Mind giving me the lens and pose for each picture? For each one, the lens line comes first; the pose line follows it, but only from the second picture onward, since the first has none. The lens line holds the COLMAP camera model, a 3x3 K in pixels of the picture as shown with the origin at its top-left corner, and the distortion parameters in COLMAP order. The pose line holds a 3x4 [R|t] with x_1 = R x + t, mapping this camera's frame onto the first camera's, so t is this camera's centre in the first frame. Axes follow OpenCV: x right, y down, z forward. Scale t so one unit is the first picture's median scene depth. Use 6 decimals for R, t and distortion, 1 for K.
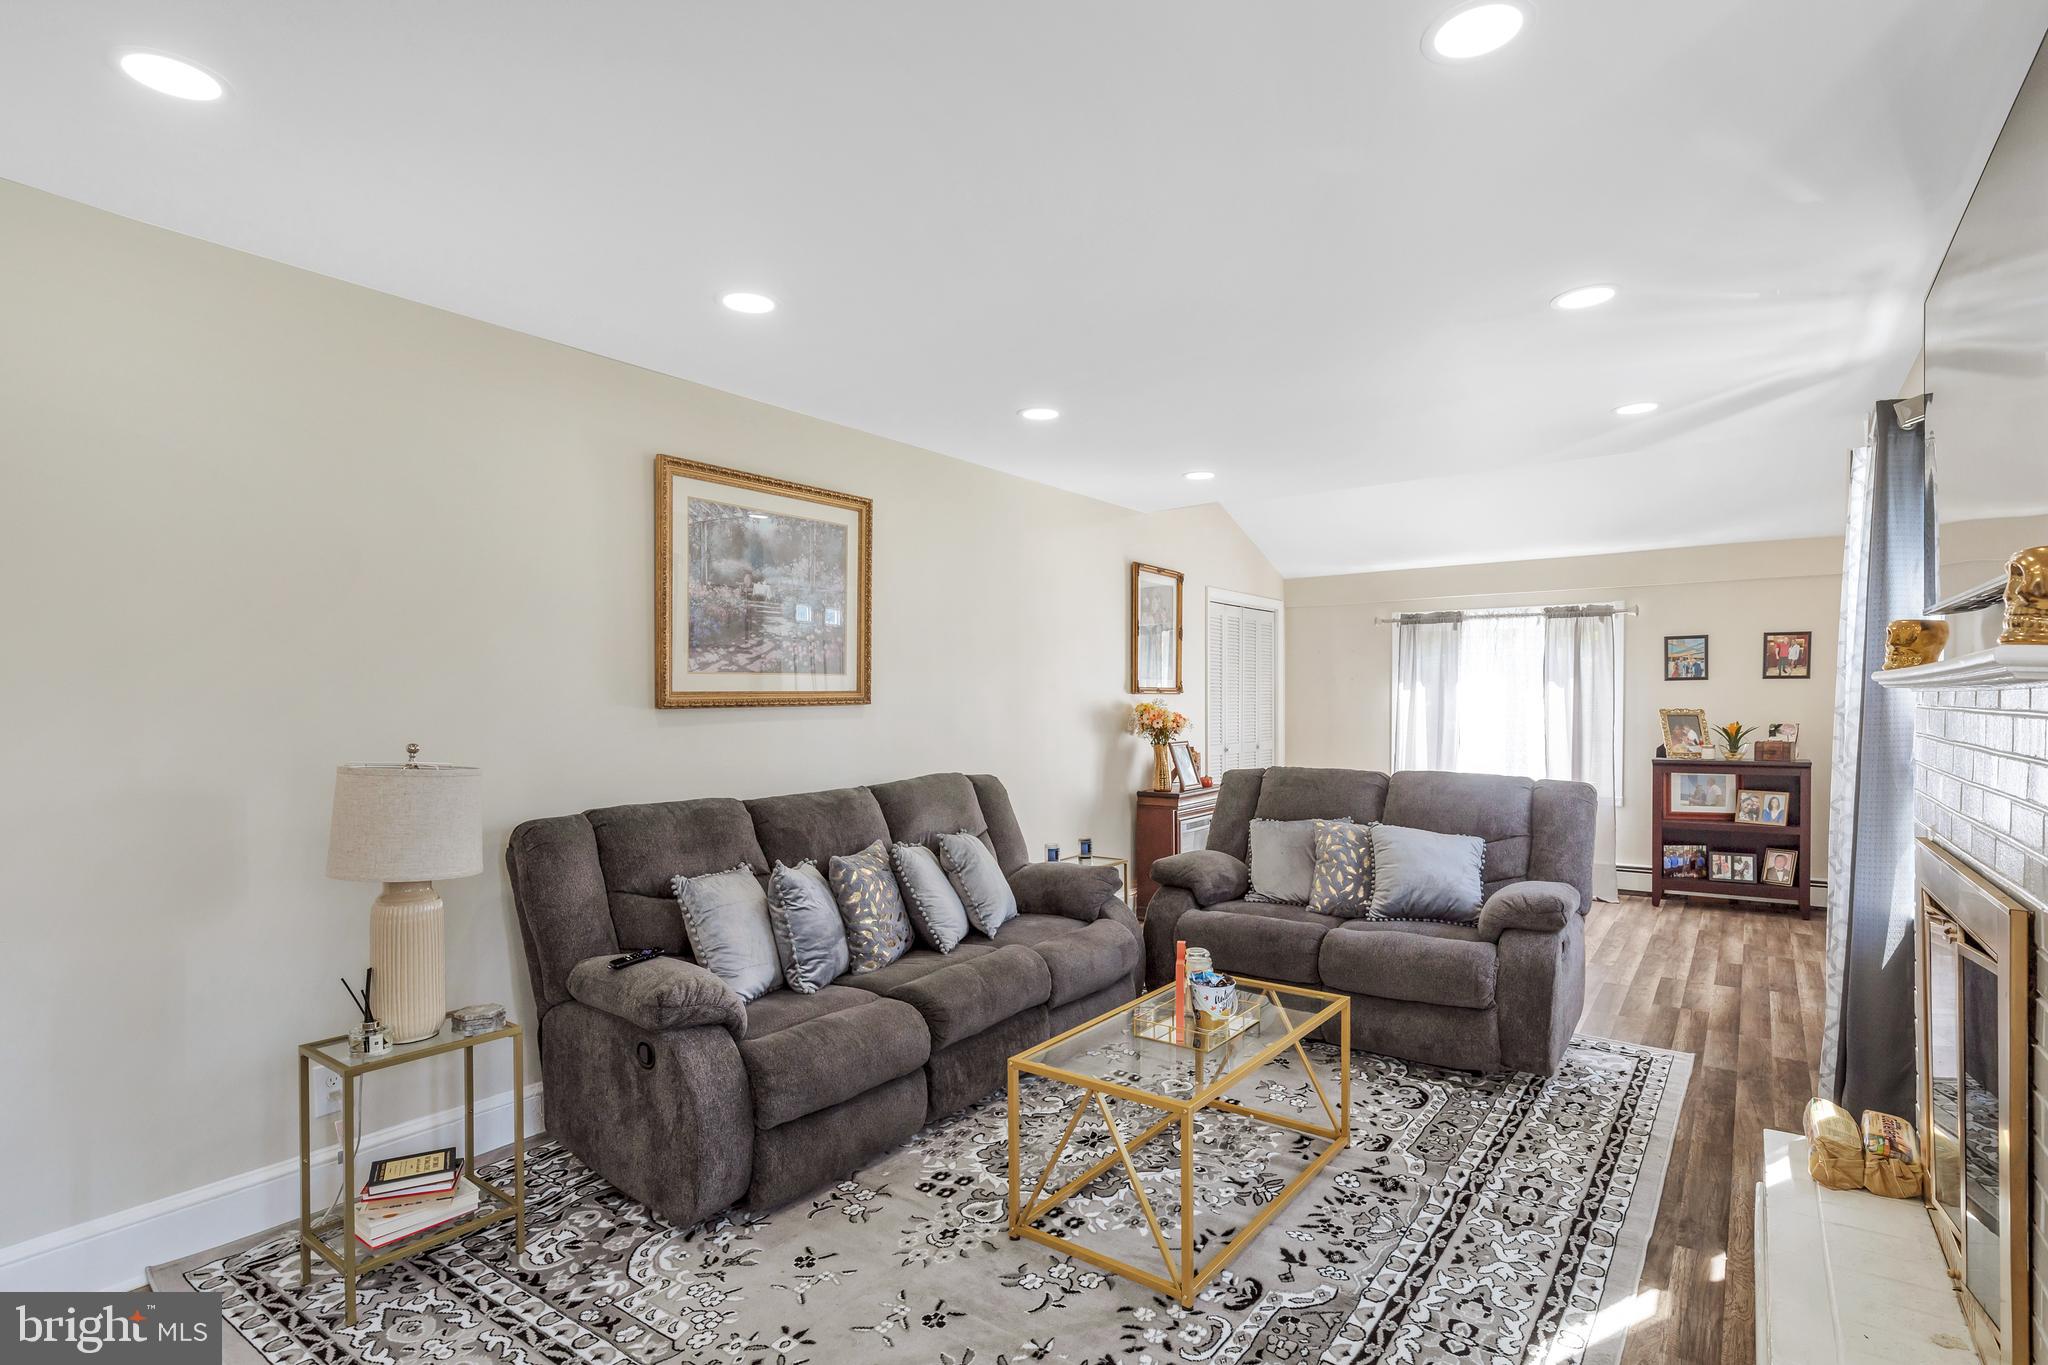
lens RADIAL K [[998.3, 0, 1032.0], [0, 998.3, 708.5], [0, 0, 1]] dist [0.001832, 0.001304]
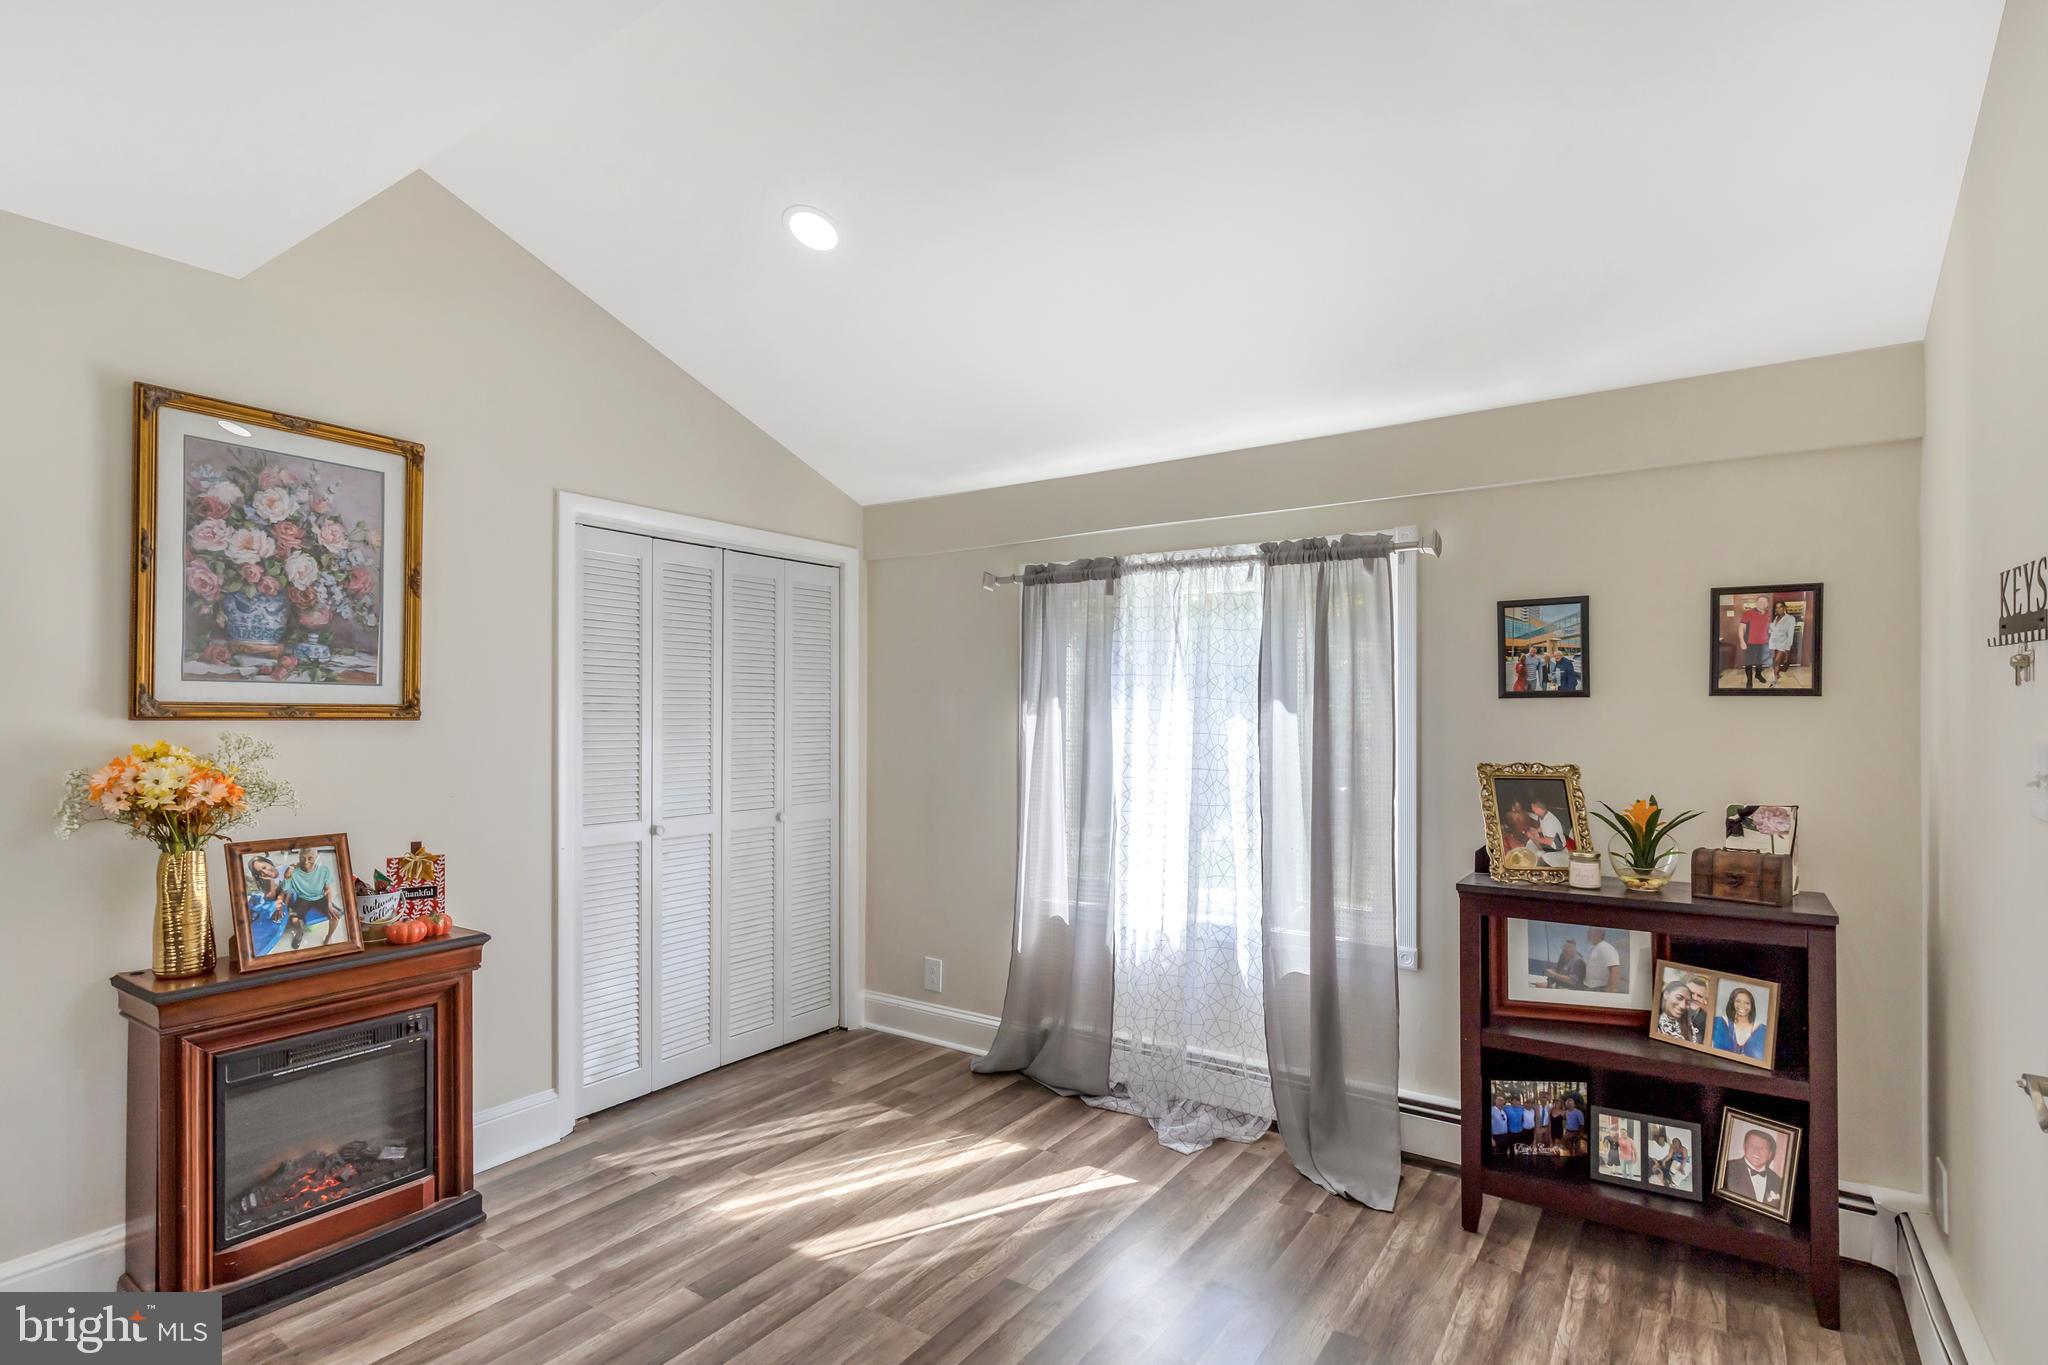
lens RADIAL K [[998.3, 0, 1023.6], [0, 998.3, 692.0], [0, 0, 1]] dist [0.001832, 0.001304]
pose [[0.999578, 0.005093, 0.028585, 0.424132], [-0.004389, 0.999687, -0.024612, -0.019484], [-0.028701, 0.024476, 0.999288, 0.579722]]
